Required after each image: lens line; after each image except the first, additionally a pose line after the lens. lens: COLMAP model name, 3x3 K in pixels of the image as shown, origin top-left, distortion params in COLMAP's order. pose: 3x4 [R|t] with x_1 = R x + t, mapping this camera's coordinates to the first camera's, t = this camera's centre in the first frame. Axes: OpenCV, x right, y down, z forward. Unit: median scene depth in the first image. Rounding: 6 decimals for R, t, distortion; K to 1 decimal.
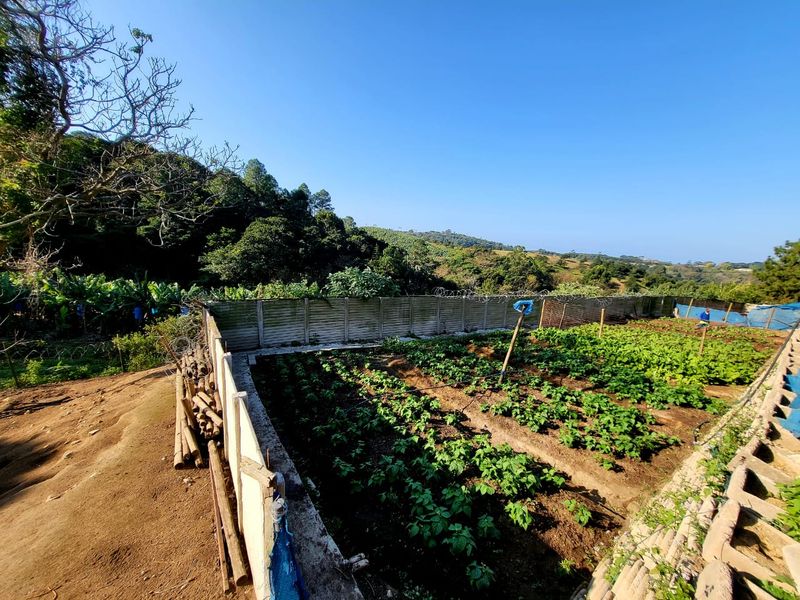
lens RADIAL K [[317.4, 0, 402.1], [0, 317.4, 301.5], [0, 0, 1]] dist [0.001755, 0.000058]
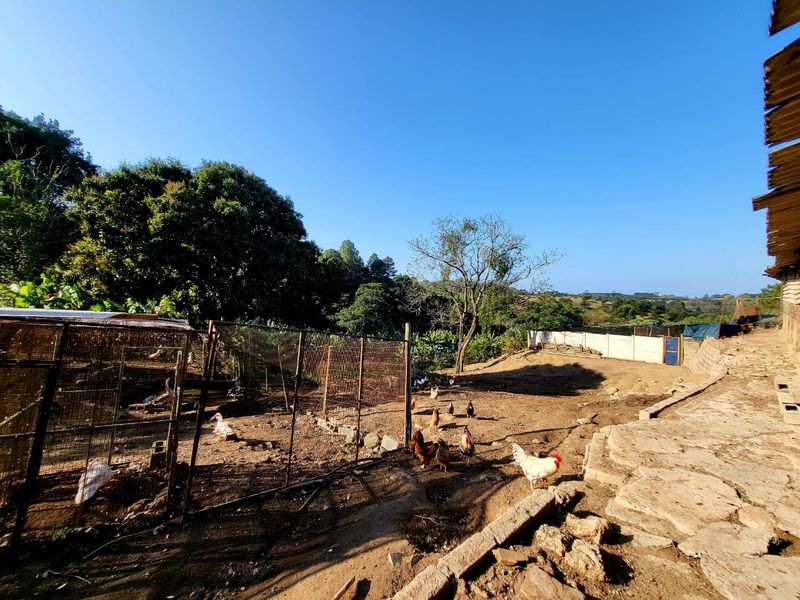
lens RADIAL K [[317.4, 0, 397.7], [0, 317.4, 299.5], [0, 0, 1]] dist [0.001755, 0.000058]
pose [[0.997664, -0.055900, -0.039257, -0.116096], [0.048894, 0.985733, -0.161058, 0.009154], [0.047700, 0.158762, 0.986164, -0.130555]]
